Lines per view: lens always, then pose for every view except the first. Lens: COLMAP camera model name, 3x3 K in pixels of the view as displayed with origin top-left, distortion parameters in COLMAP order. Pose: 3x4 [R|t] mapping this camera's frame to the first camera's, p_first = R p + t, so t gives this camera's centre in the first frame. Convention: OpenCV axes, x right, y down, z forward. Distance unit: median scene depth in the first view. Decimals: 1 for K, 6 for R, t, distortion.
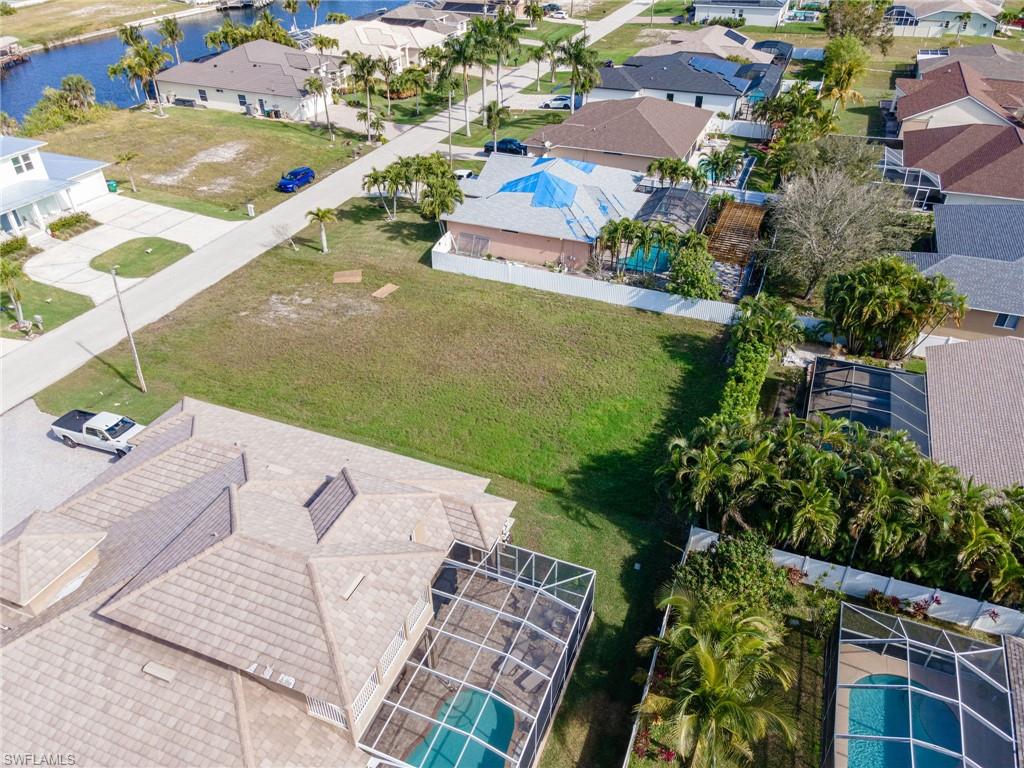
lens RADIAL K [[750.1, 0, 508.5], [0, 750.1, 388.6], [0, 0, 1]] dist [0.030351, 0.019390]
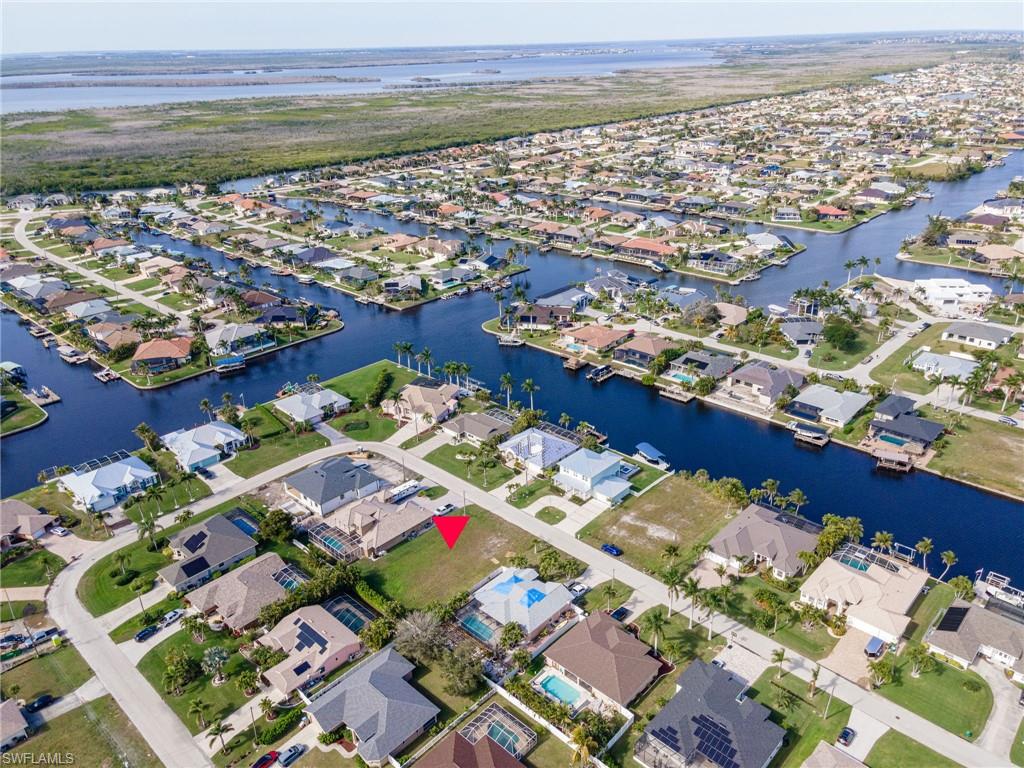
lens RADIAL K [[750.1, 0, 508.5], [0, 750.1, 388.6], [0, 0, 1]] dist [0.030351, 0.019390]
pose [[-0.352113, 0.408828, -0.841948, 1.742742], [-0.515038, 0.666478, 0.539020, -1.892885], [0.781506, 0.623431, -0.024114, 0.594625]]
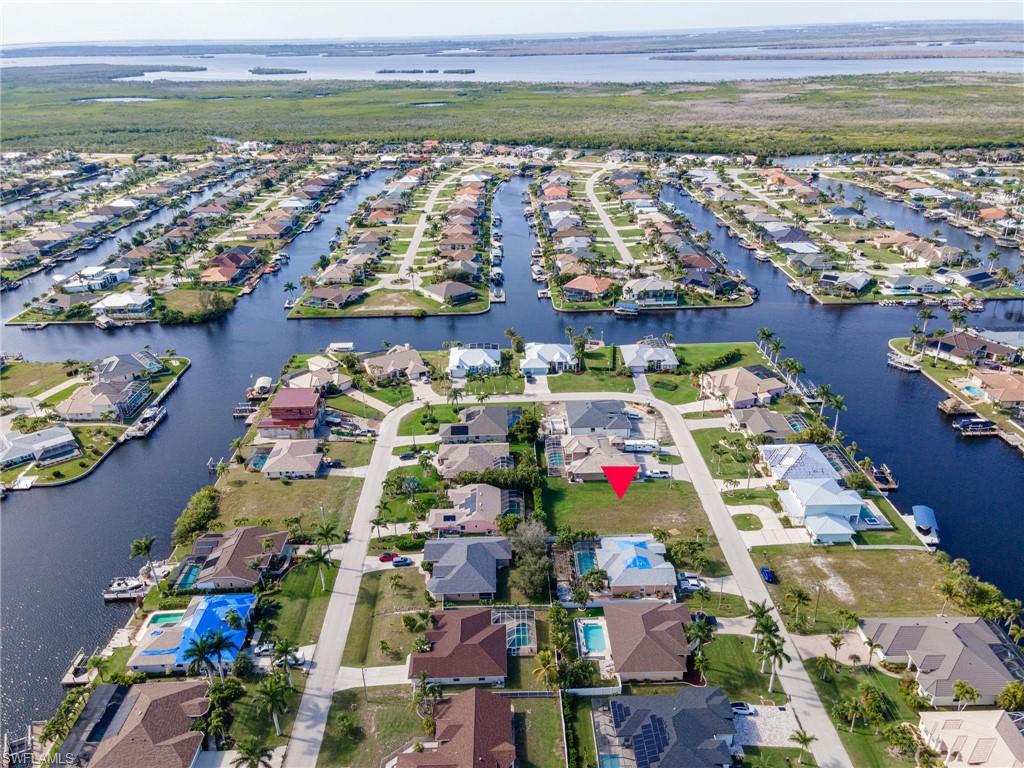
lens RADIAL K [[750.1, 0, 508.5], [0, 750.1, 388.6], [0, 0, 1]] dist [0.030351, 0.019390]
pose [[-0.917721, 0.198544, -0.344048, 1.154872], [-0.200174, 0.516960, 0.832276, -2.479873], [0.343103, 0.832666, -0.434681, 1.423956]]
